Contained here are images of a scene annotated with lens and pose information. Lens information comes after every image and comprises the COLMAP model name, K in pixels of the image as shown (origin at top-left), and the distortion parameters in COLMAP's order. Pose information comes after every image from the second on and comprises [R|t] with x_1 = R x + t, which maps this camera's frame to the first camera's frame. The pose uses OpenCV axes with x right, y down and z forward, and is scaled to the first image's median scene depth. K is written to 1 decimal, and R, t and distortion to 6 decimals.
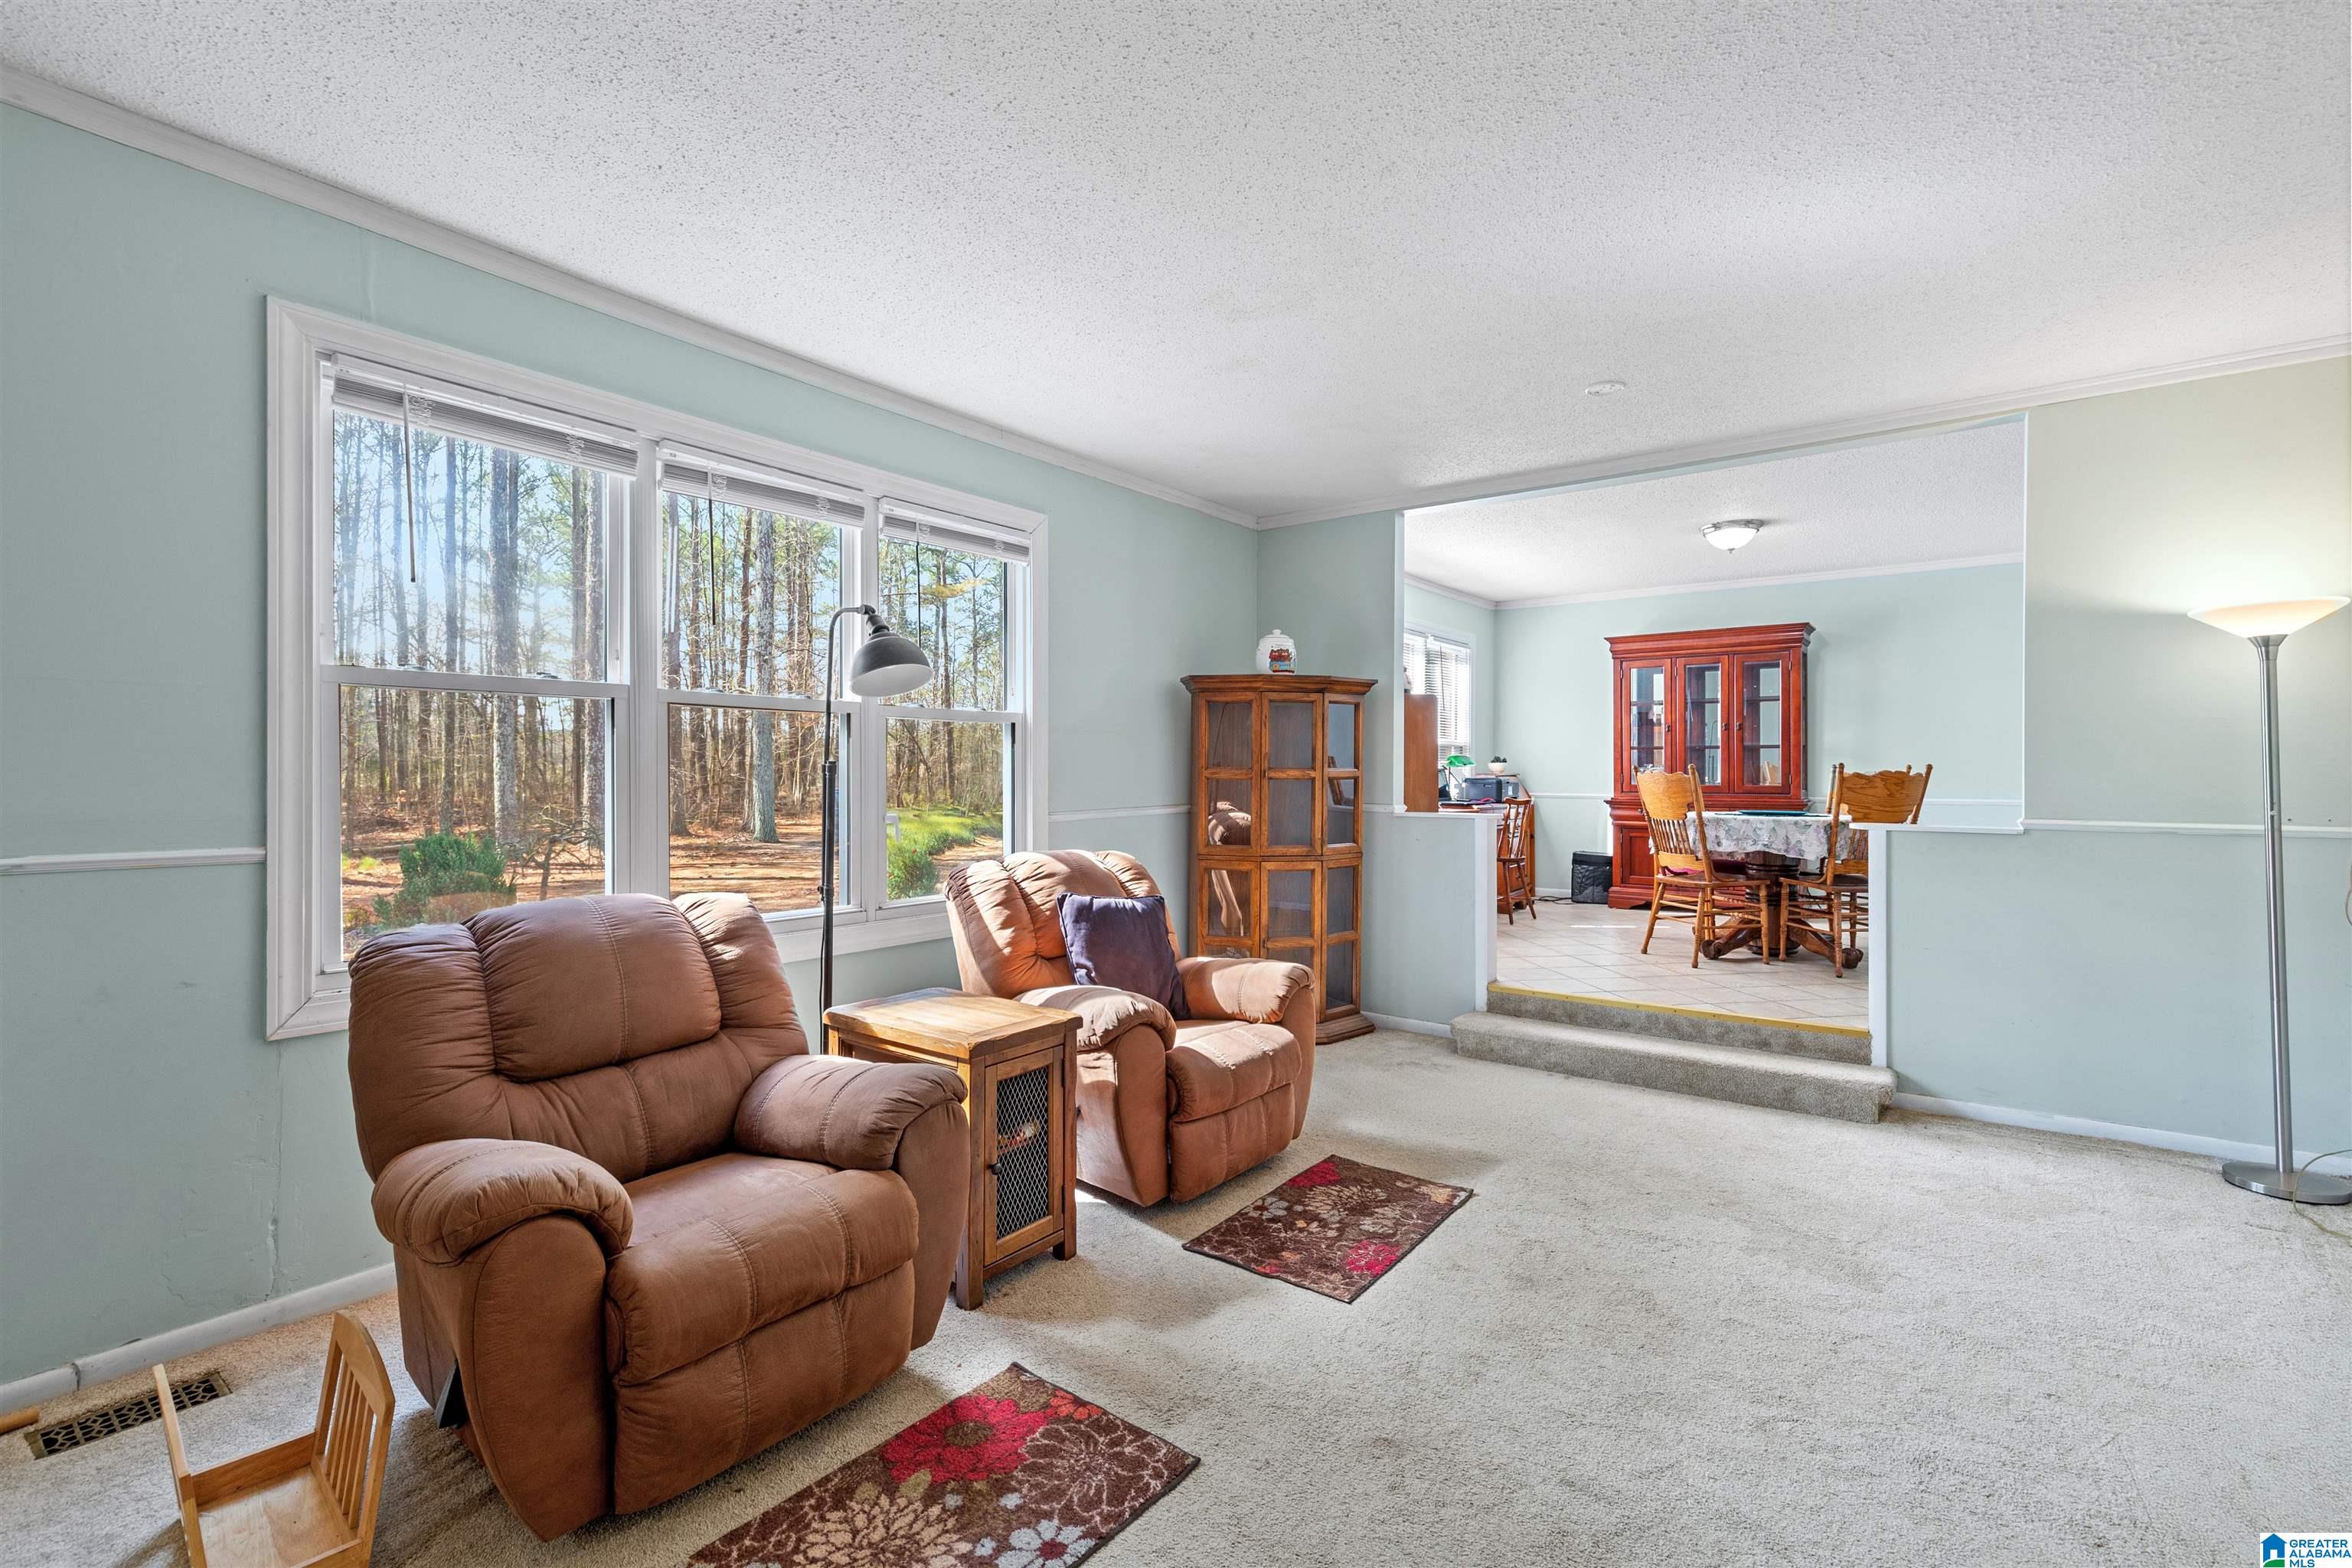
lens RADIAL K [[1069.2, 0, 1171.0], [0, 1069.2, 767.0], [0, 0, 1]] dist [0.005282, 0.000282]
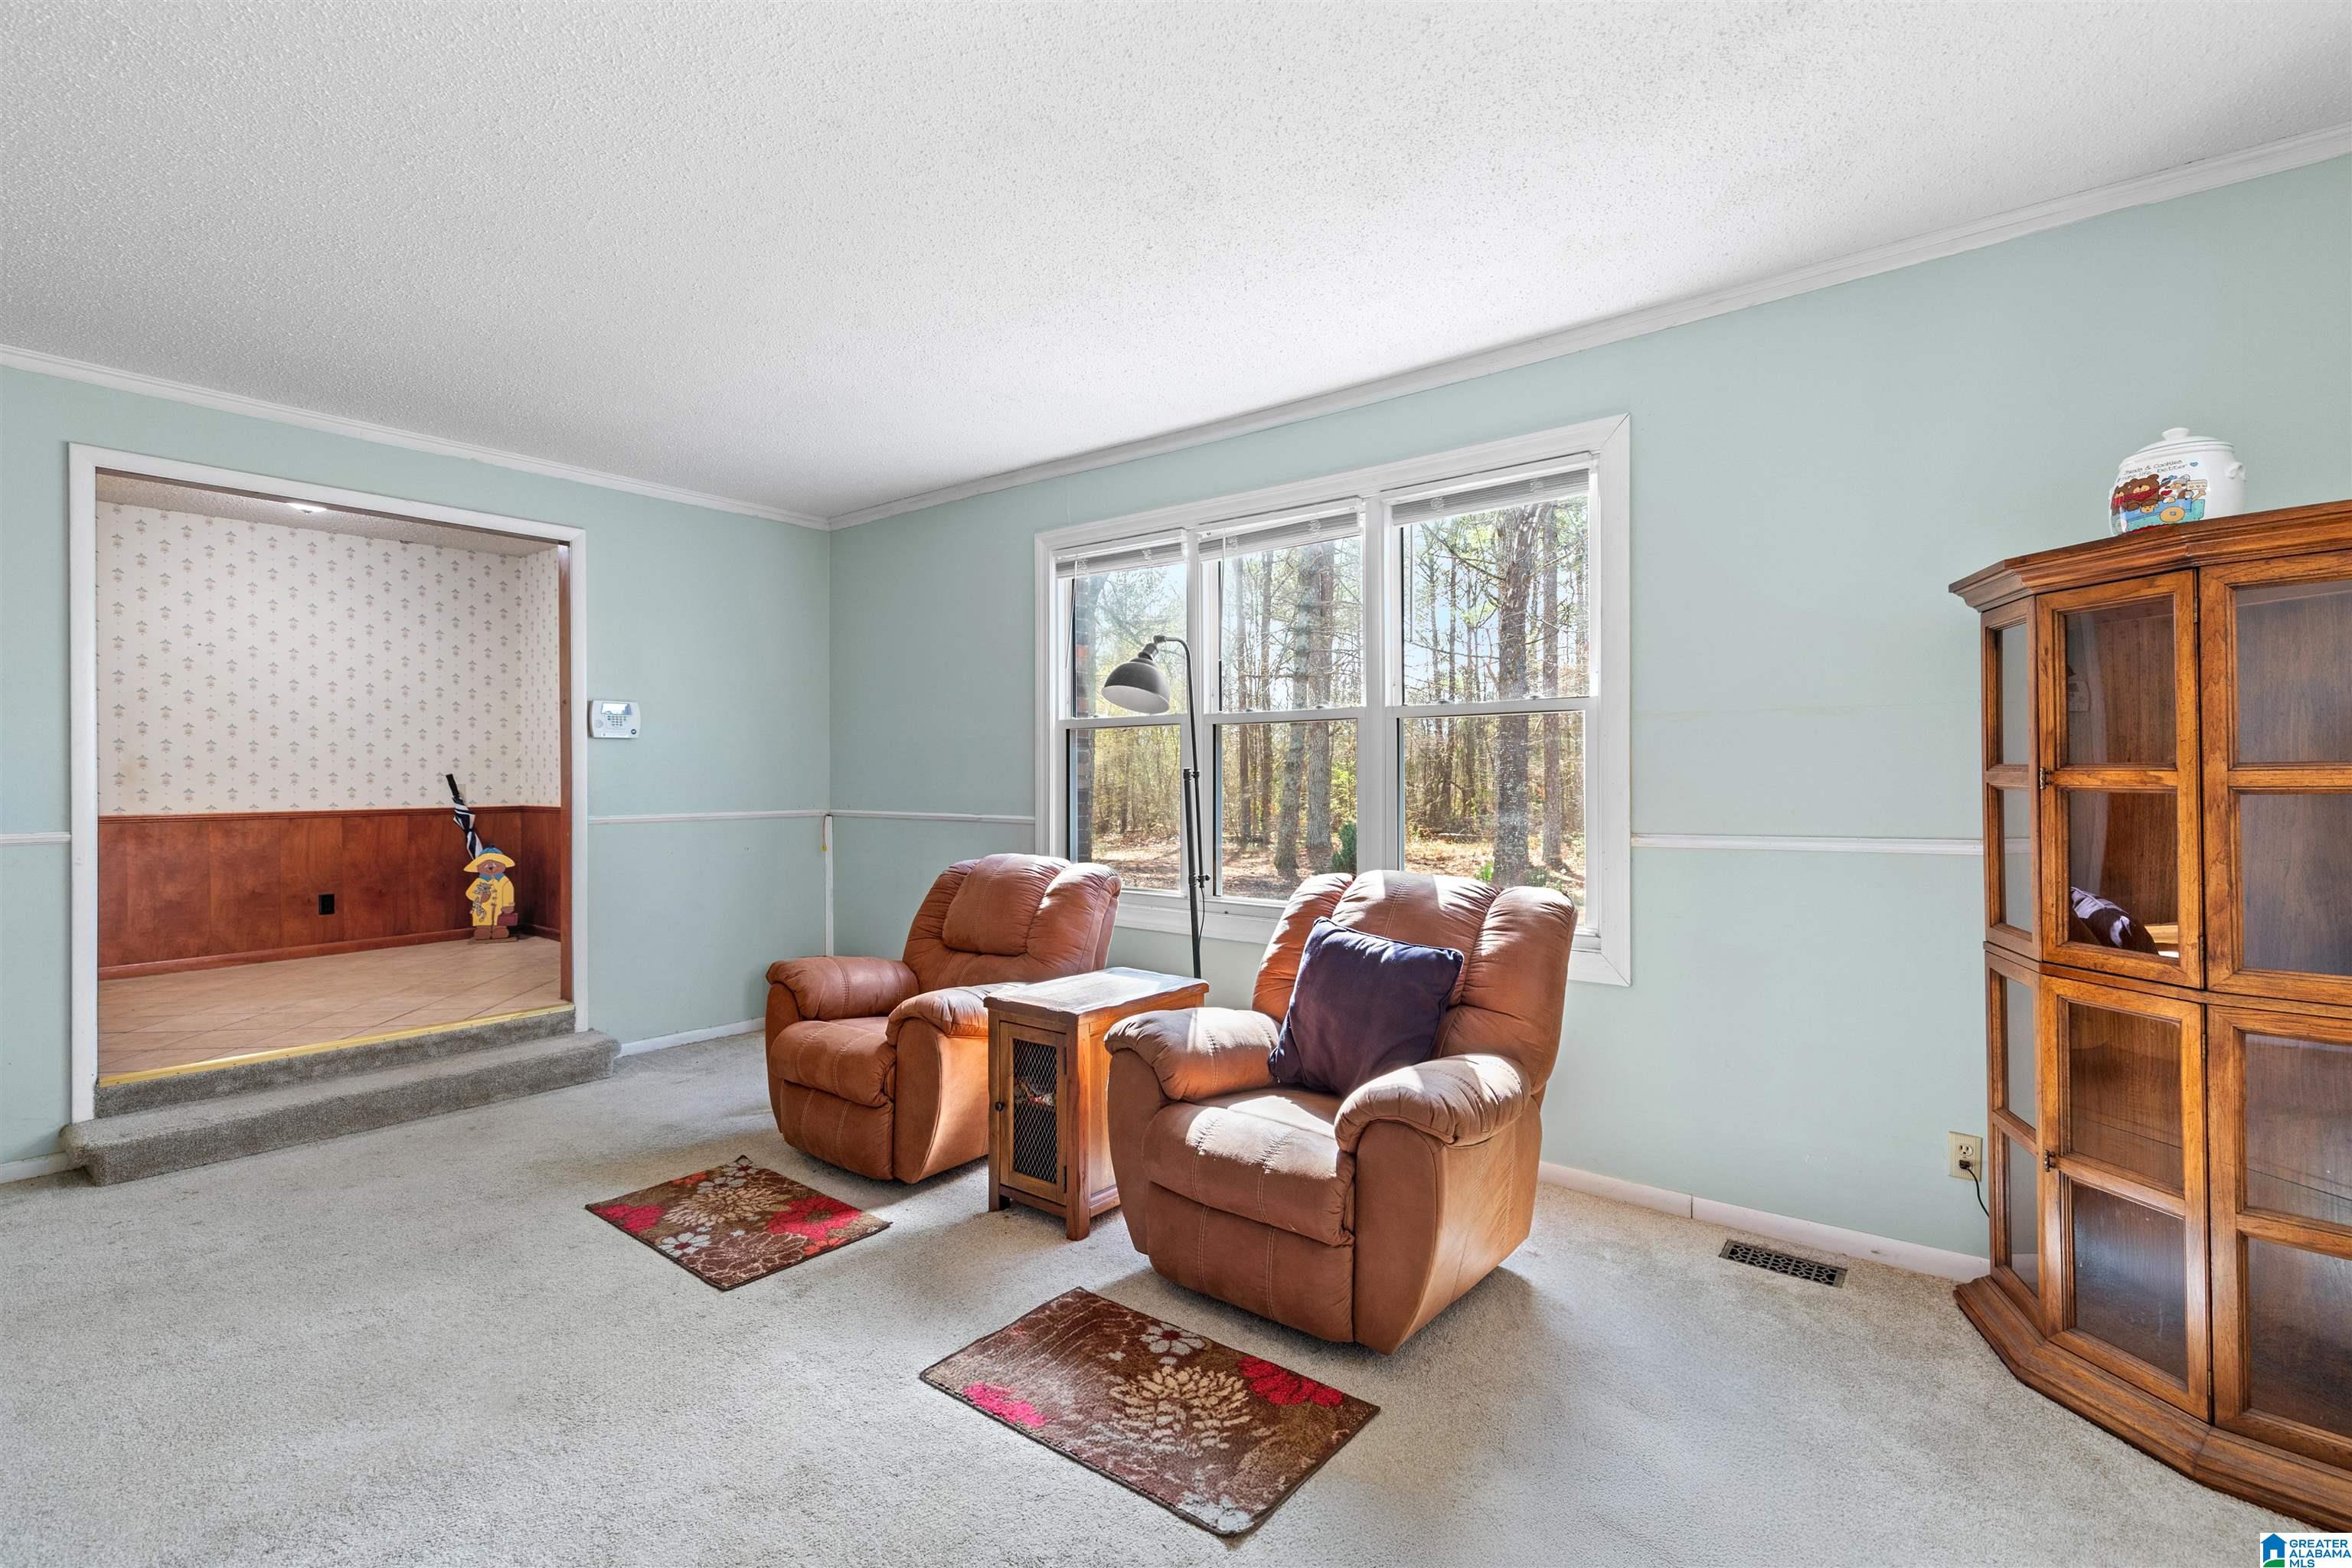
lens RADIAL K [[1069.2, 0, 1163.4], [0, 1069.2, 787.9], [0, 0, 1]] dist [0.005282, 0.000282]
pose [[-0.034779, 0.003714, -0.999388, 1.294487], [0.006997, 0.999969, 0.003473, 0.015261], [0.999371, -0.006872, -0.034804, 1.537024]]
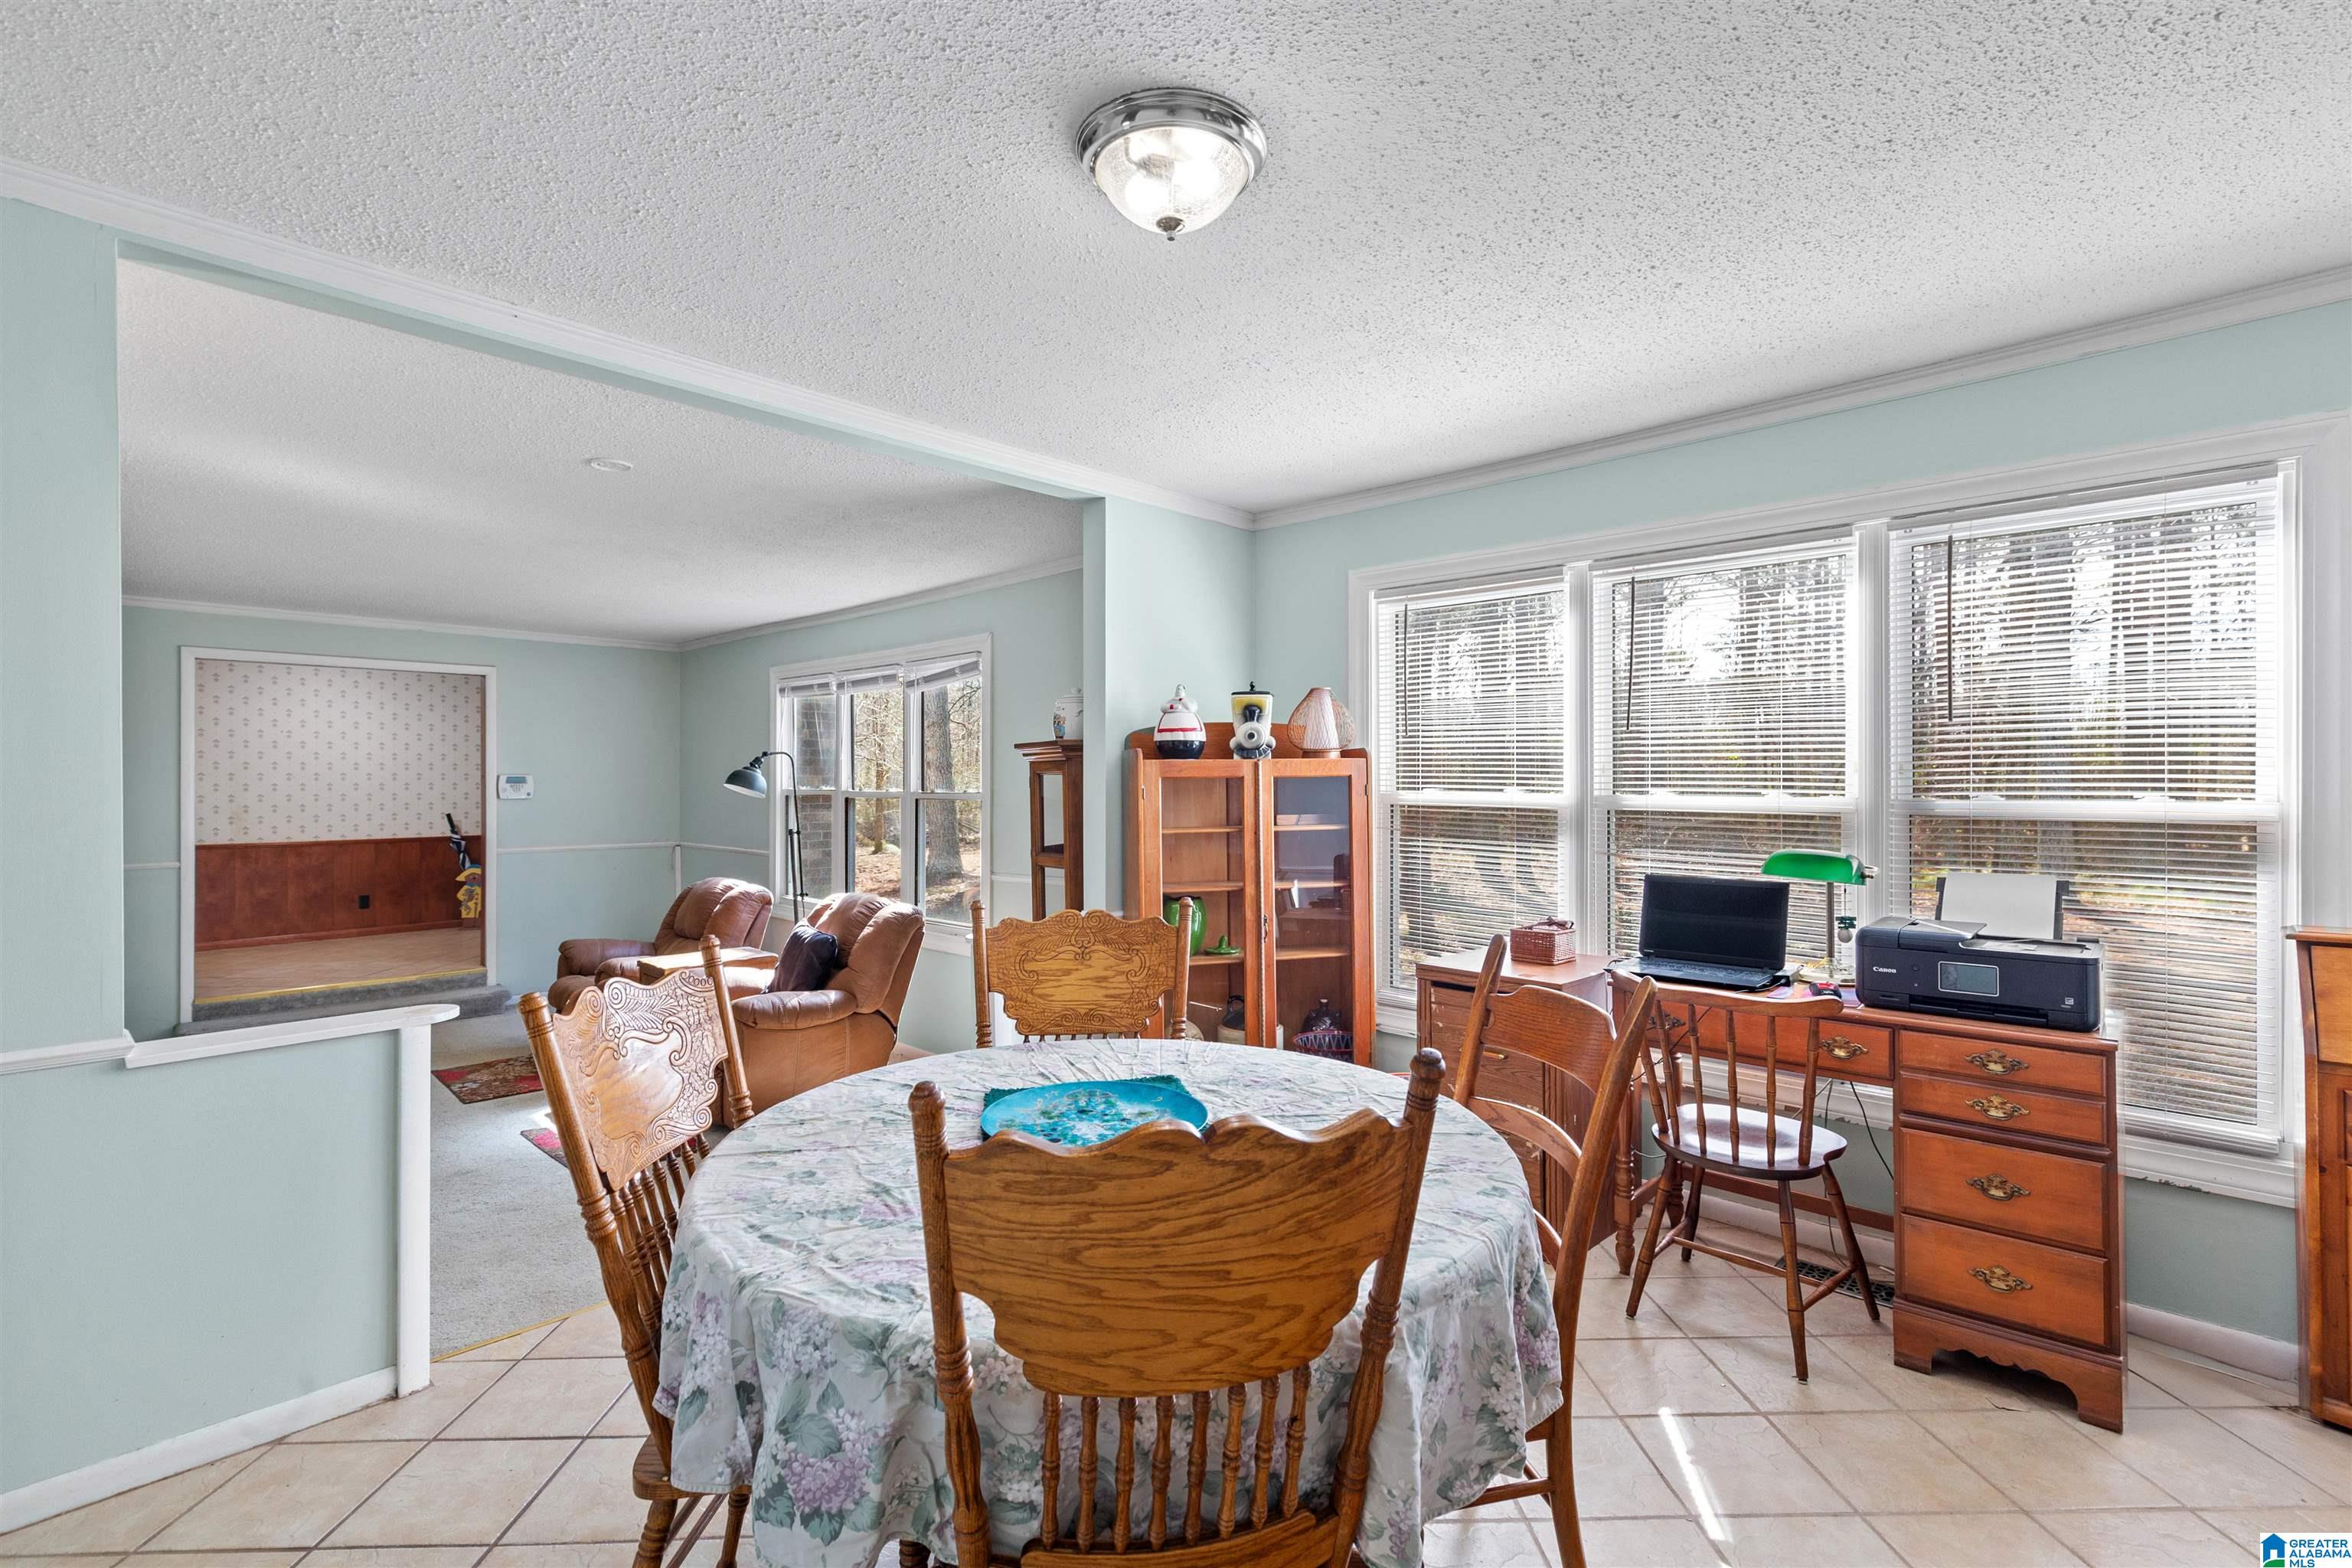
lens RADIAL K [[1069.2, 0, 1179.1], [0, 1069.2, 785.3], [0, 0, 1]] dist [0.005282, 0.000282]
pose [[-0.127090, -0.003918, -0.991883, 2.329185], [0.003940, 0.999982, -0.004455, -0.112278], [0.991883, -0.004474, -0.127073, 2.958550]]
